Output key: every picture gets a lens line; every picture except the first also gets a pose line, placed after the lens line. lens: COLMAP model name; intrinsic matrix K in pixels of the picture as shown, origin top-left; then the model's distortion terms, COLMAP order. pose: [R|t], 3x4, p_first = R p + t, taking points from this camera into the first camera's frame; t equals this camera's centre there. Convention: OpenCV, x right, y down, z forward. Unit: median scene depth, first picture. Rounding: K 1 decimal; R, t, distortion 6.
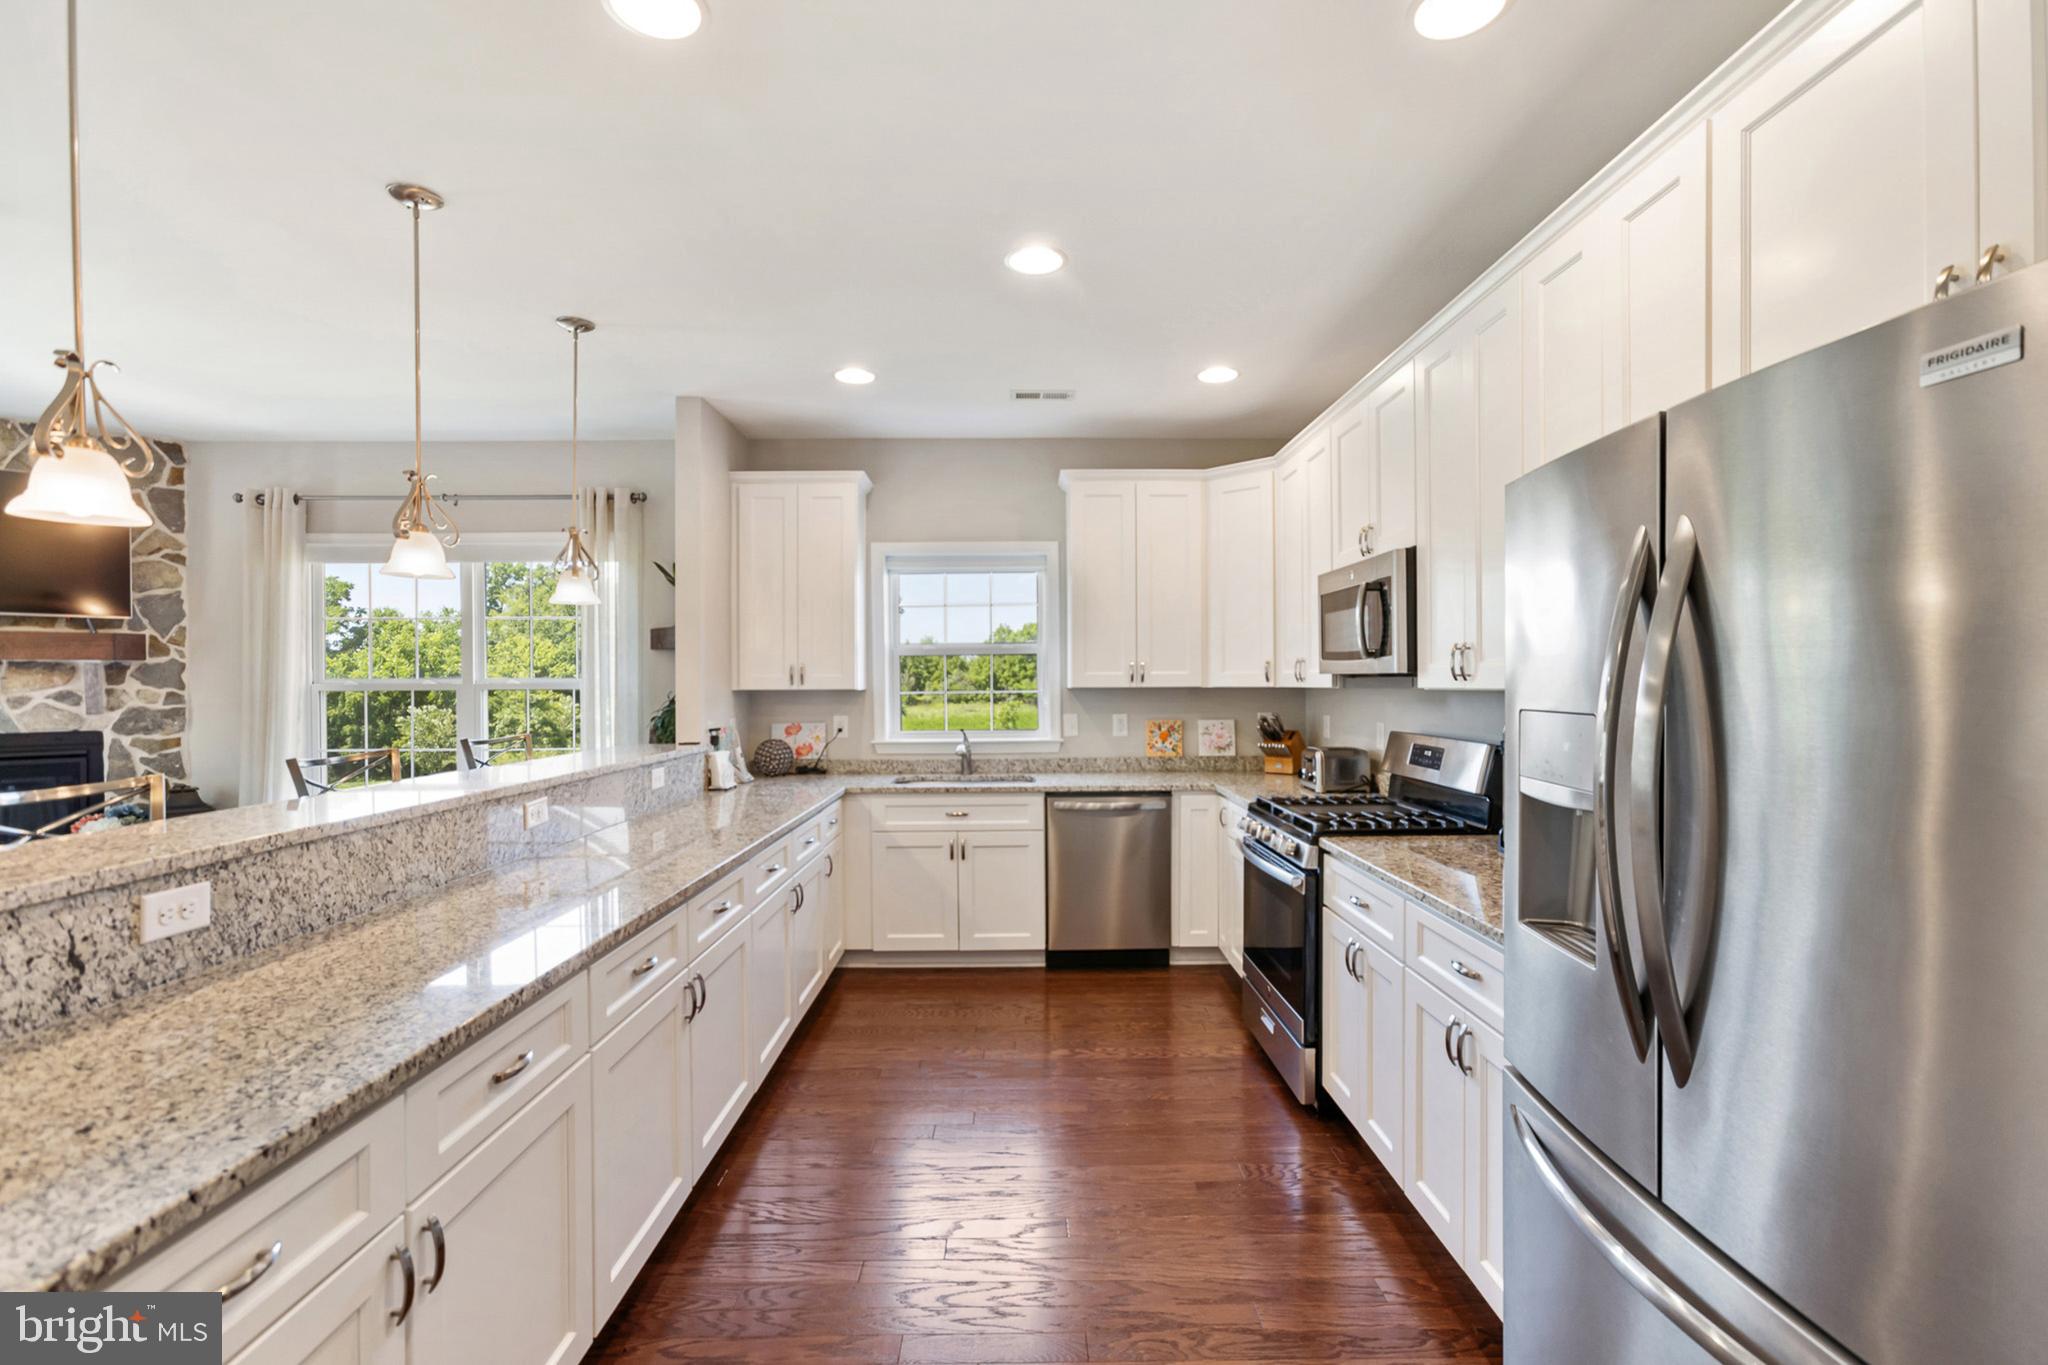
lens RADIAL K [[924.3, 0, 1023.6], [0, 924.3, 691.5], [0, 0, 1]] dist [0.010903, 0.000964]
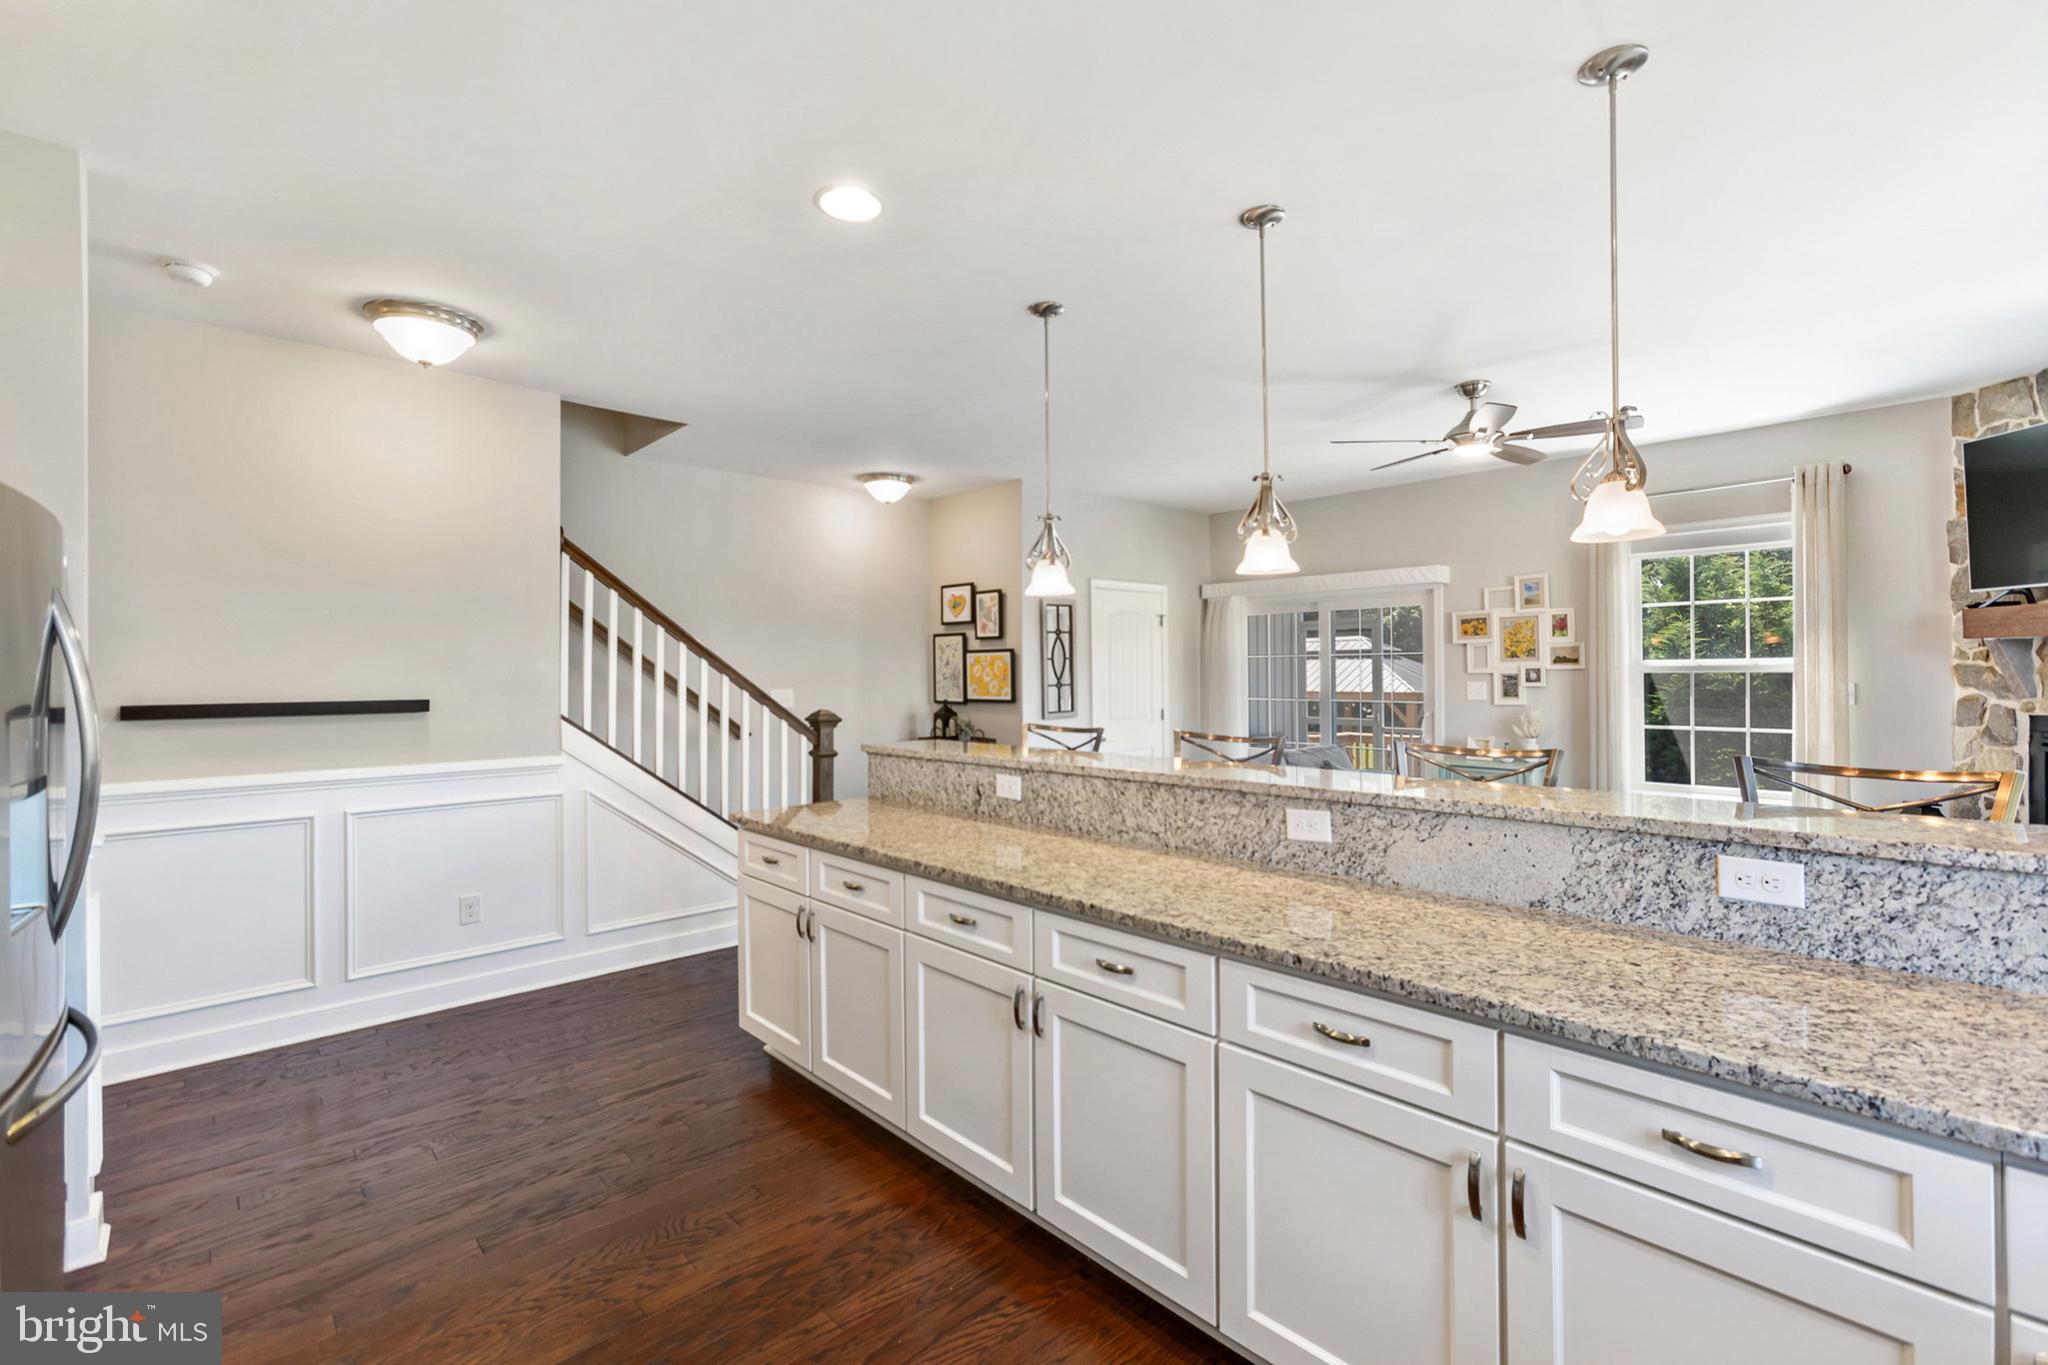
lens RADIAL K [[924.3, 0, 1037.1], [0, 924.3, 669.9], [0, 0, 1]] dist [0.010903, 0.000964]
pose [[-0.723969, 0.013229, -0.689705, 0.145843], [0.003226, 0.999870, 0.015791, -0.016587], [0.689825, 0.009207, -0.723918, 0.864817]]
